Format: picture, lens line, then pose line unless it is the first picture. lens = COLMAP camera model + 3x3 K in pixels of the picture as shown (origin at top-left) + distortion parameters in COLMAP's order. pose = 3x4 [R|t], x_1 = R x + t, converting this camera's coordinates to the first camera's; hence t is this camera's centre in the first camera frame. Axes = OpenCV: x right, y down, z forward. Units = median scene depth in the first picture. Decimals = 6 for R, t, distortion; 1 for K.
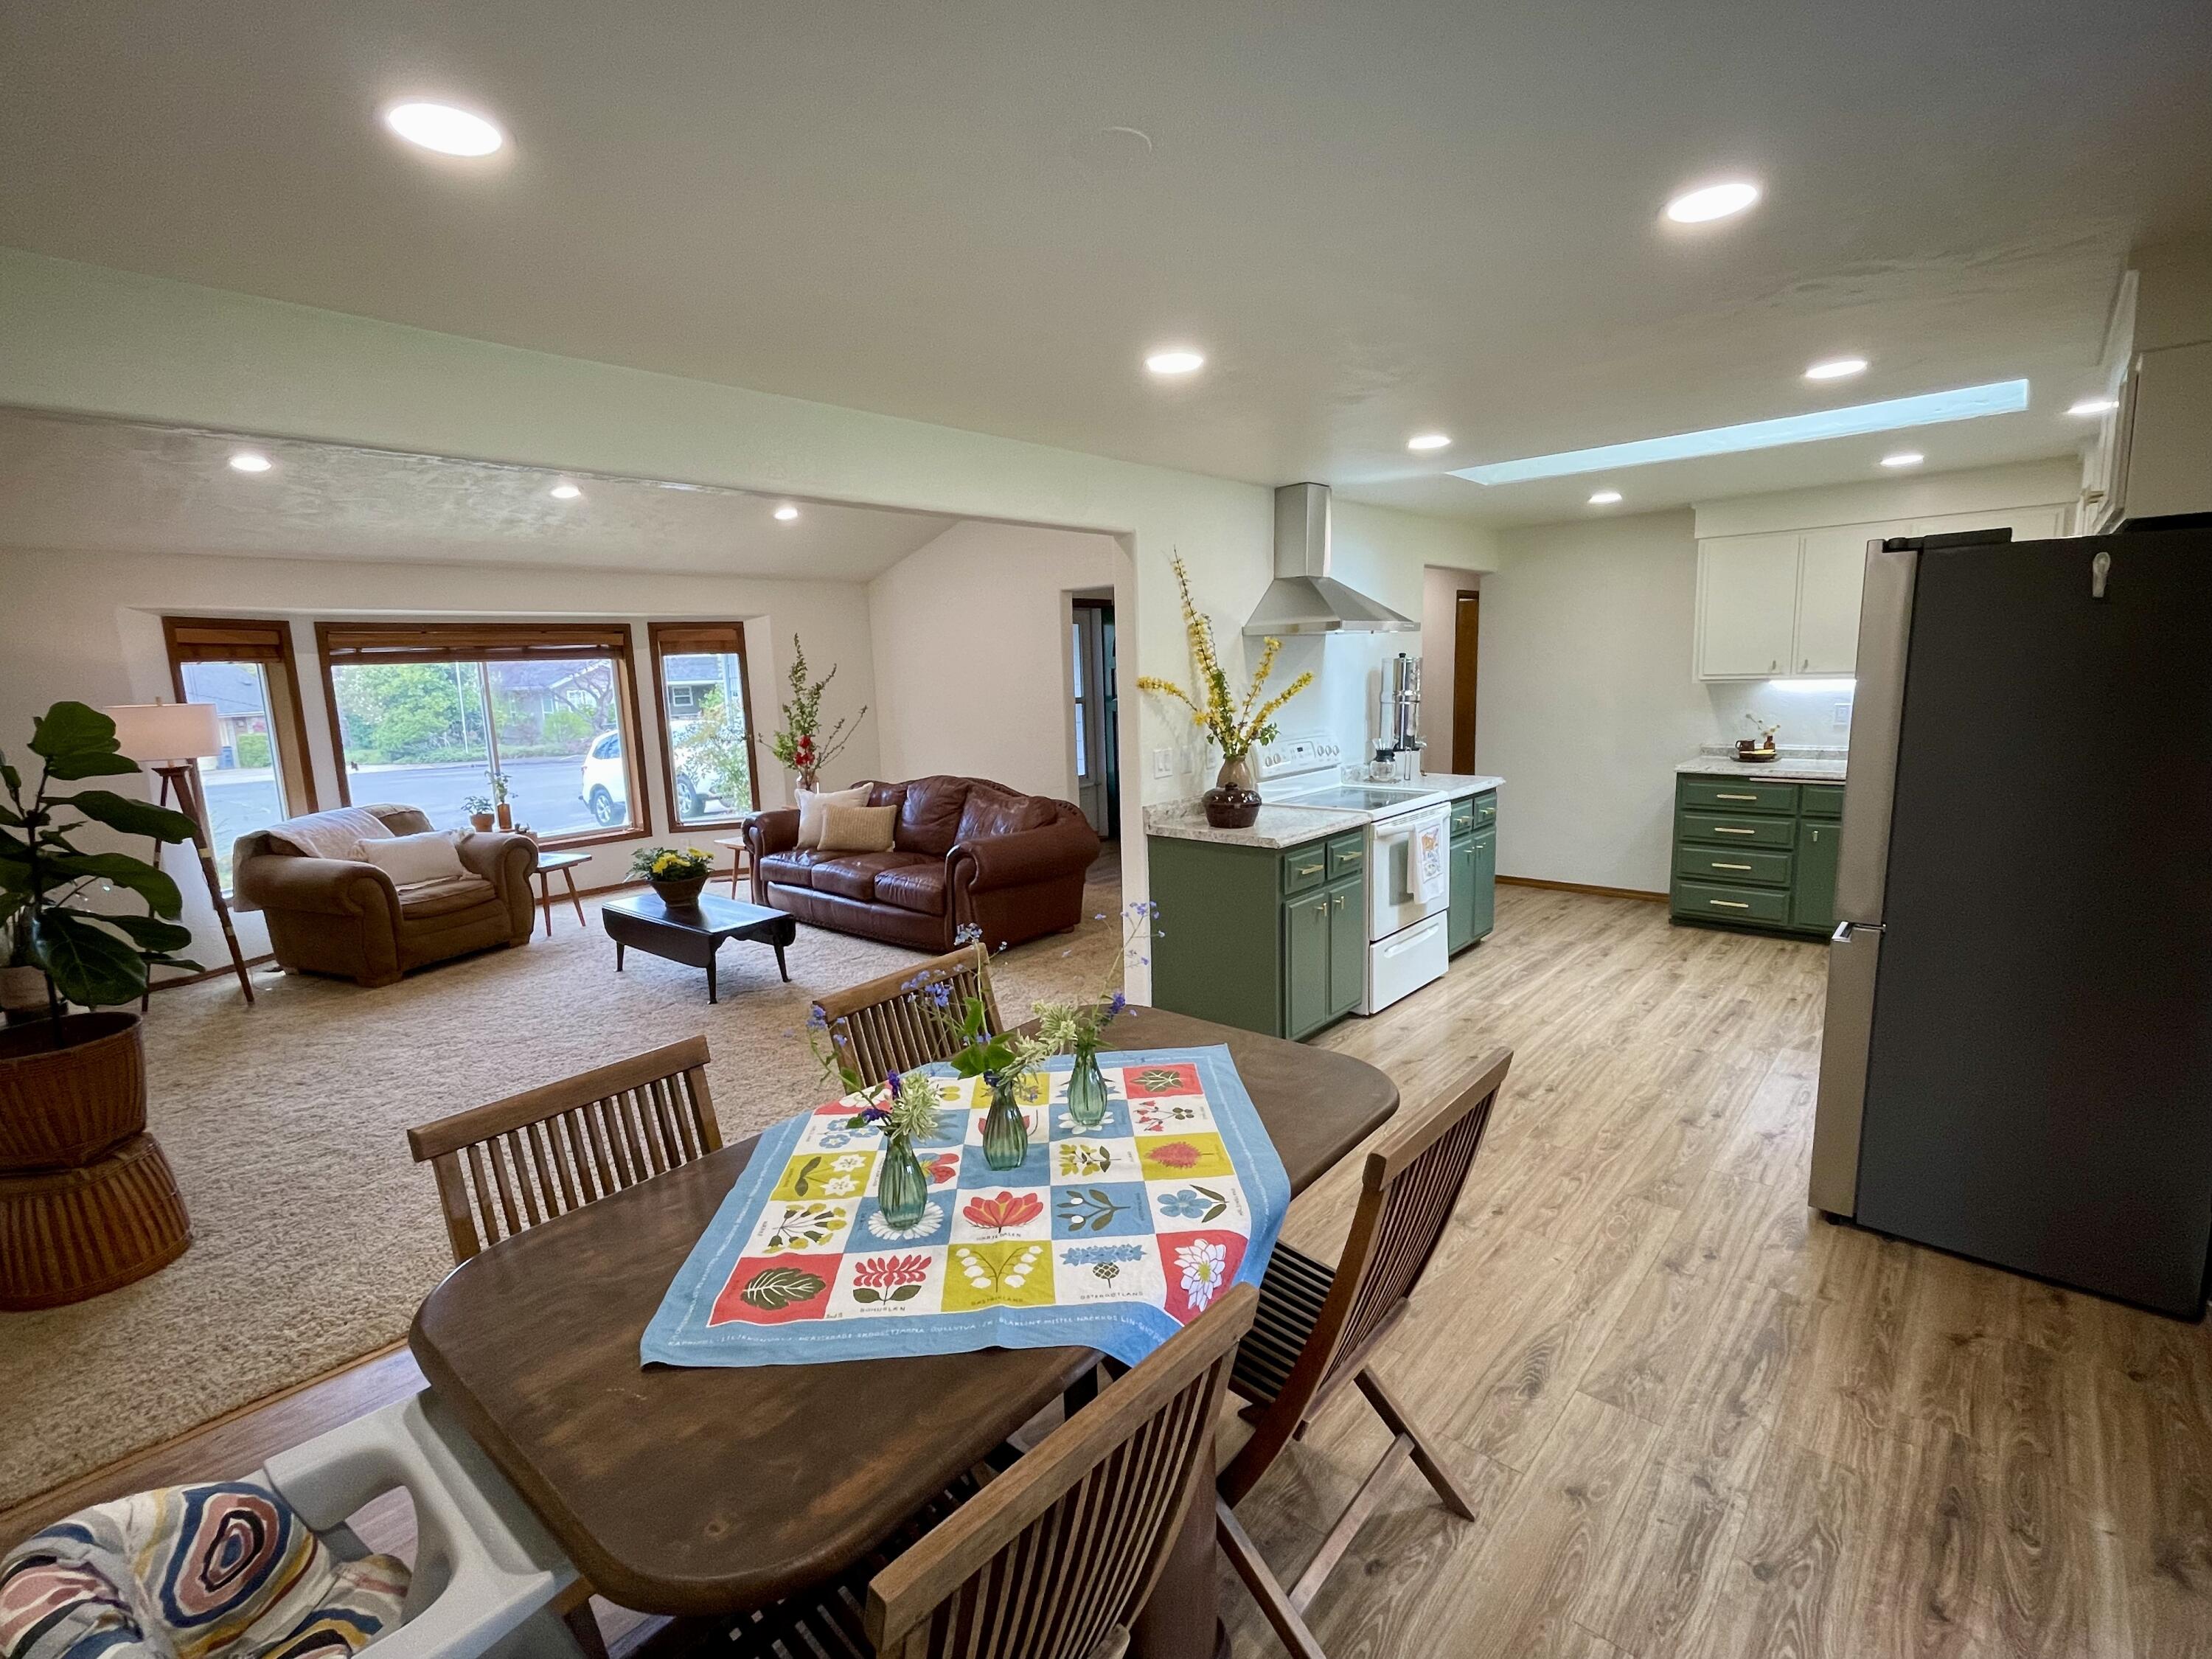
lens RADIAL K [[1022.1, 0, 1098.0], [0, 1022.1, 831.0], [0, 0, 1]] dist [-0.013560, 0.010230]
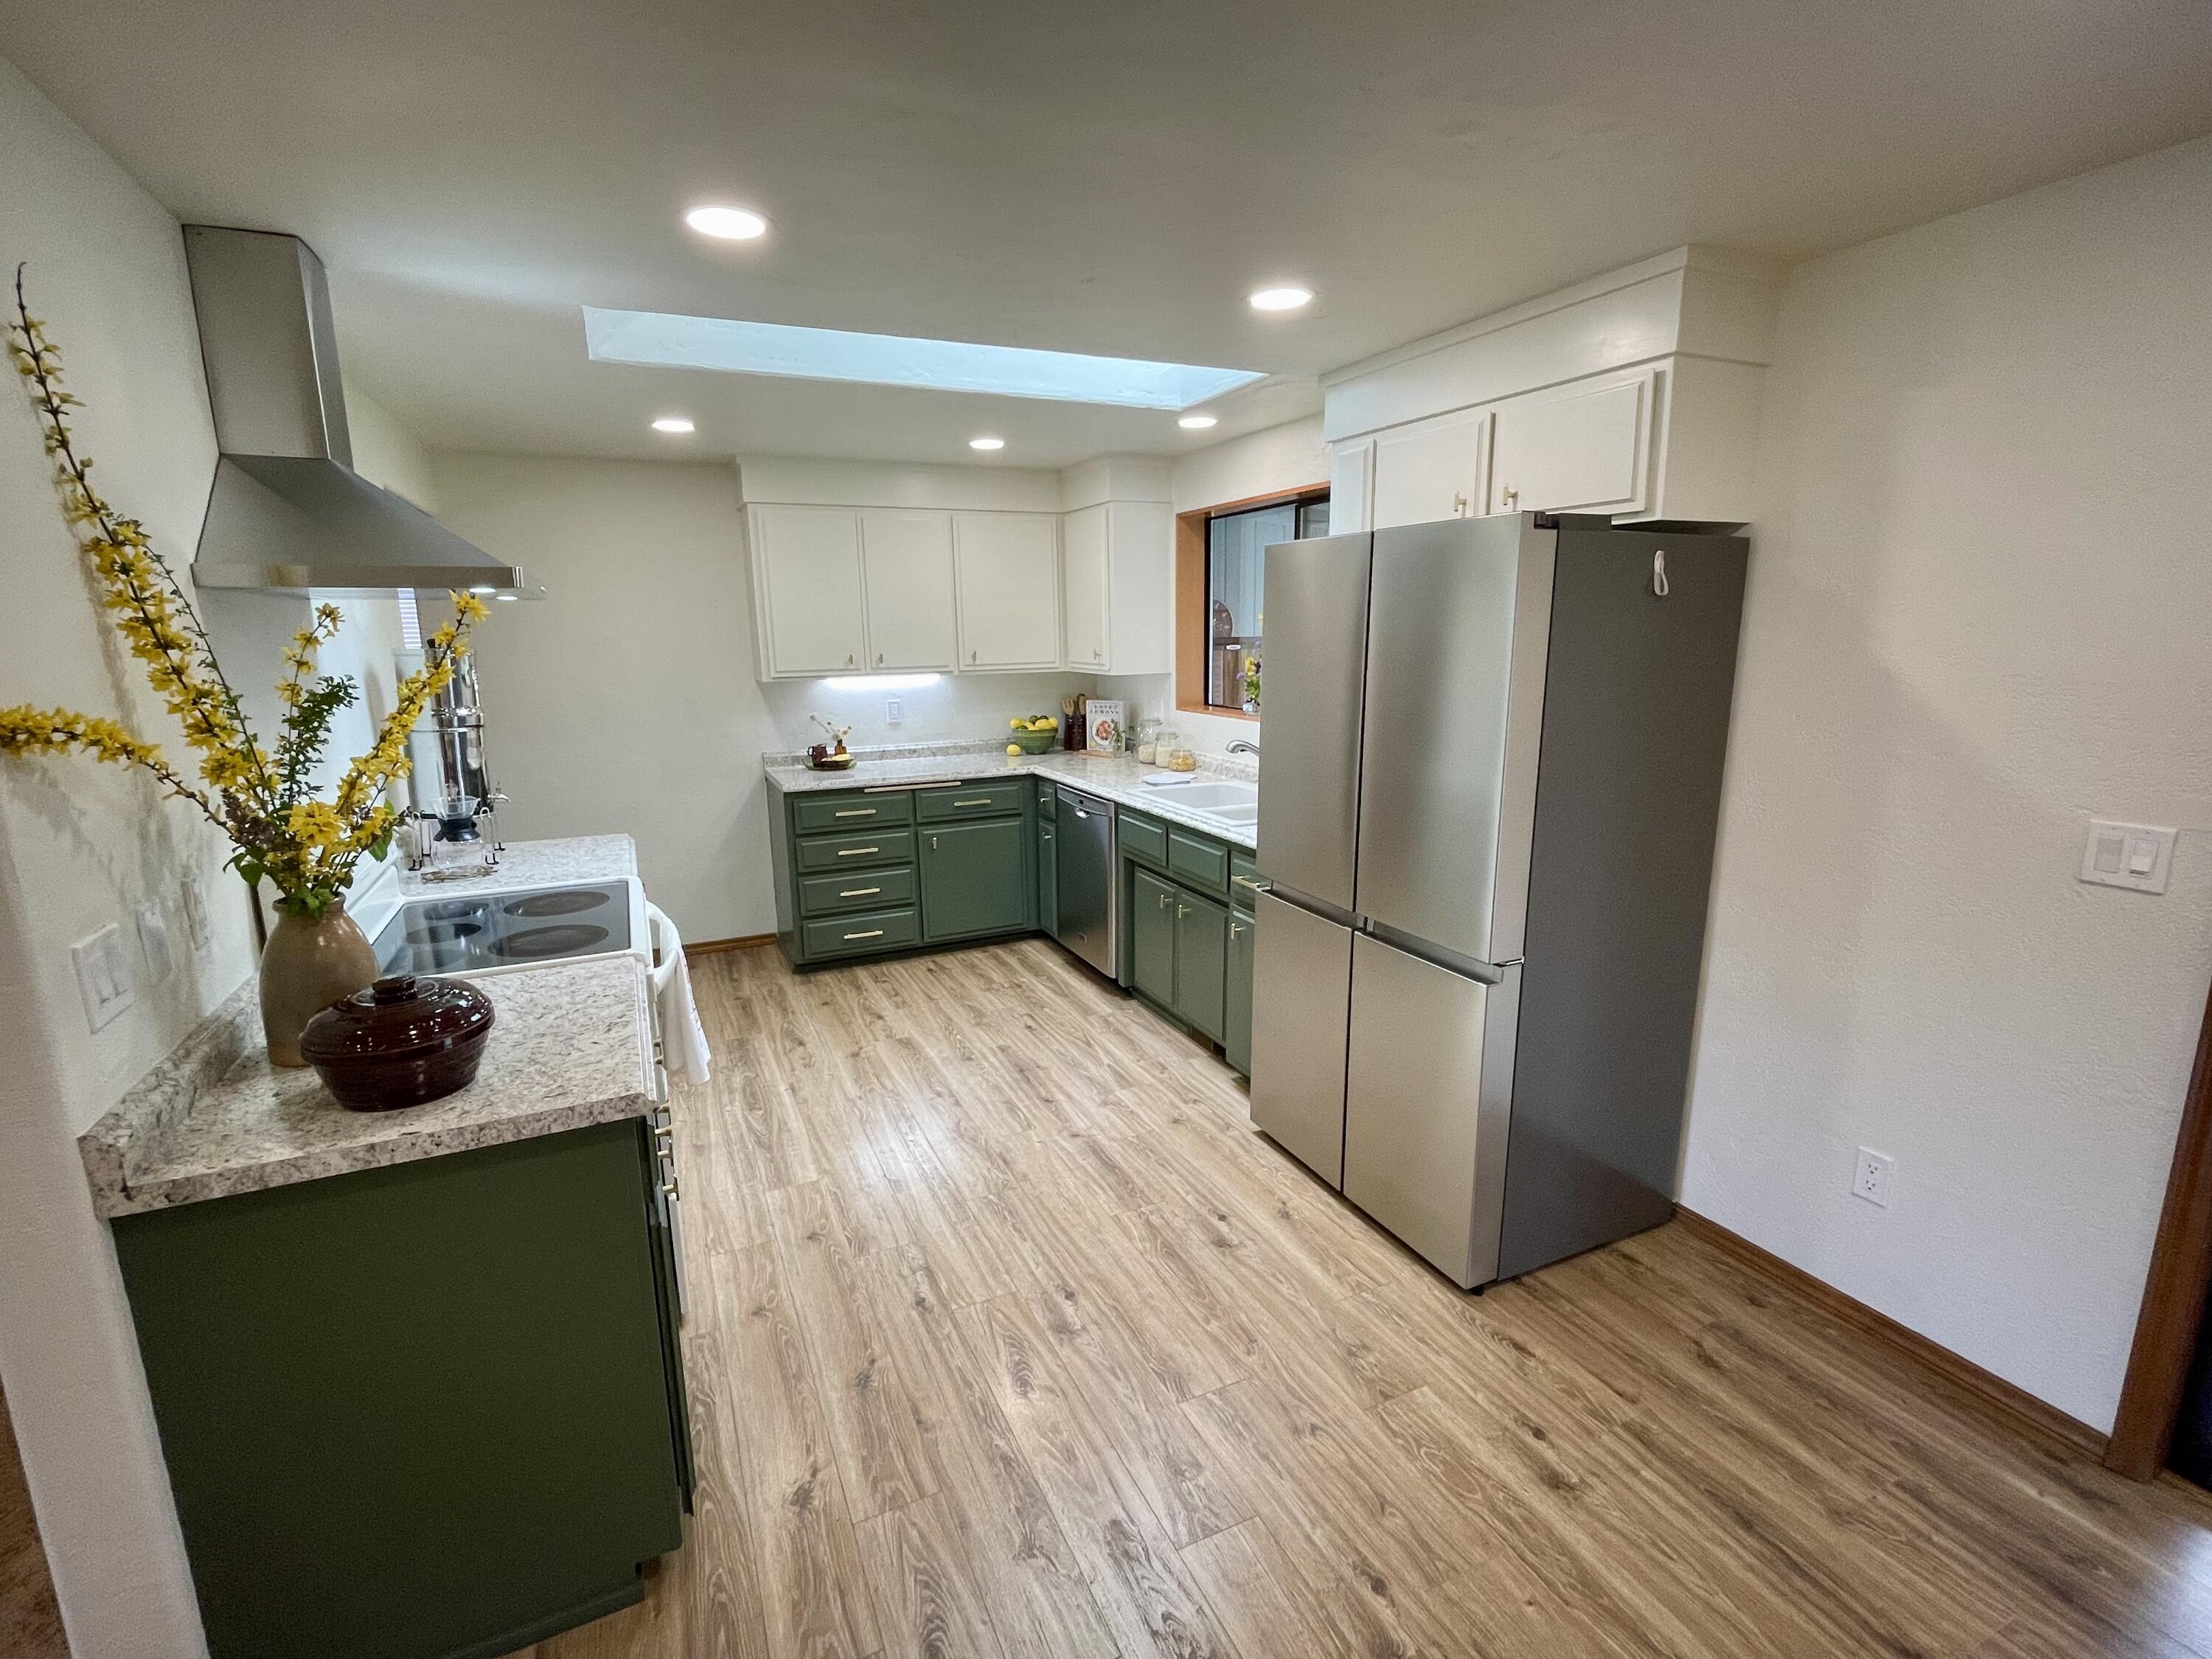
lens RADIAL K [[1013.0, 0, 1106.0], [0, 1013.0, 829.5], [0, 0, 1]] dist [0.000450, 0.000081]
pose [[0.384631, -0.154154, 0.910107, -0.085455], [0.147316, 0.983571, 0.104338, -0.089981], [-0.911239, 0.093942, 0.401022, 0.537120]]
